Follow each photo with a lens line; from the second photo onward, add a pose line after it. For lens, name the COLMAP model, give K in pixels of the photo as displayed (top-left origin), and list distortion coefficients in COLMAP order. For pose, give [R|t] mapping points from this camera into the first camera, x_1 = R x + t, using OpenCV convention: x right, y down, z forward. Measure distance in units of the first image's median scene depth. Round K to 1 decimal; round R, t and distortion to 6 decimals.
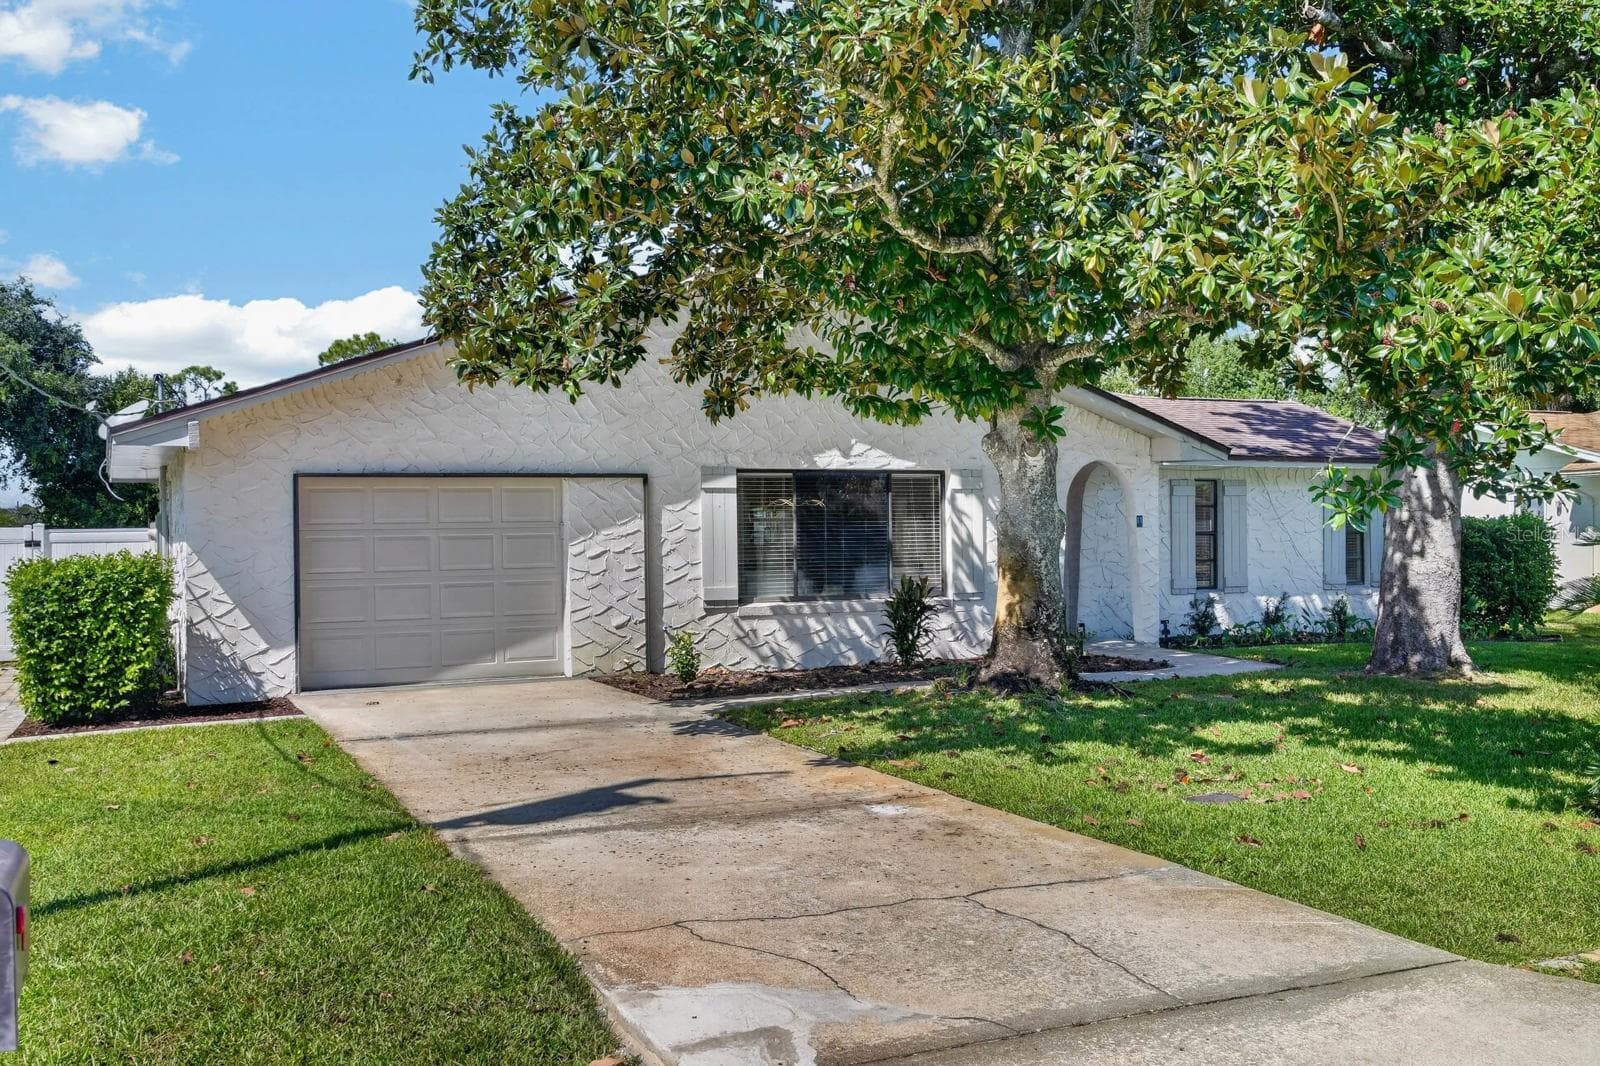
lens RADIAL K [[1530.6, 0, 800.0], [0, 1530.6, 533.0], [0, 0, 1]] dist [0.001628, 0.020950]
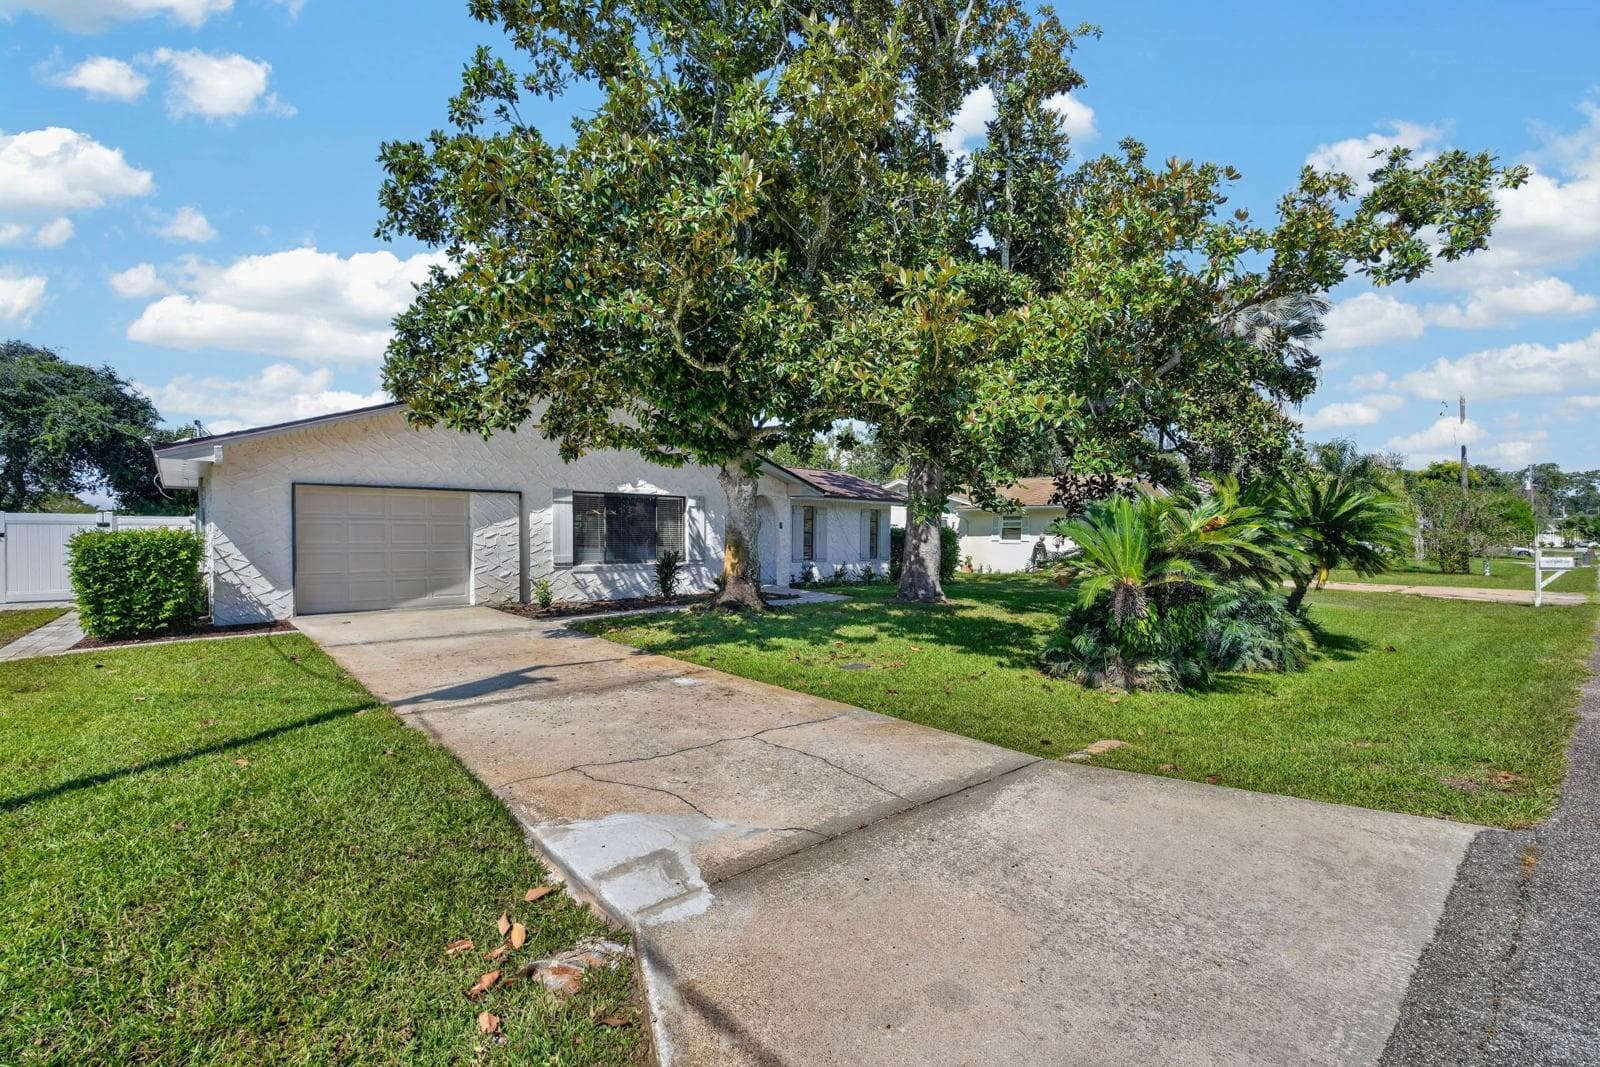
lens RADIAL K [[727.0, 0, 798.7], [0, 727.0, 549.5], [0, 0, 1]] dist [-0.001586, 0.006138]
pose [[0.960062, 0.012377, 0.279512, -0.037172], [-0.017880, 0.999693, 0.017146, 0.012383], [-0.279214, -0.021459, 0.959989, 0.135118]]
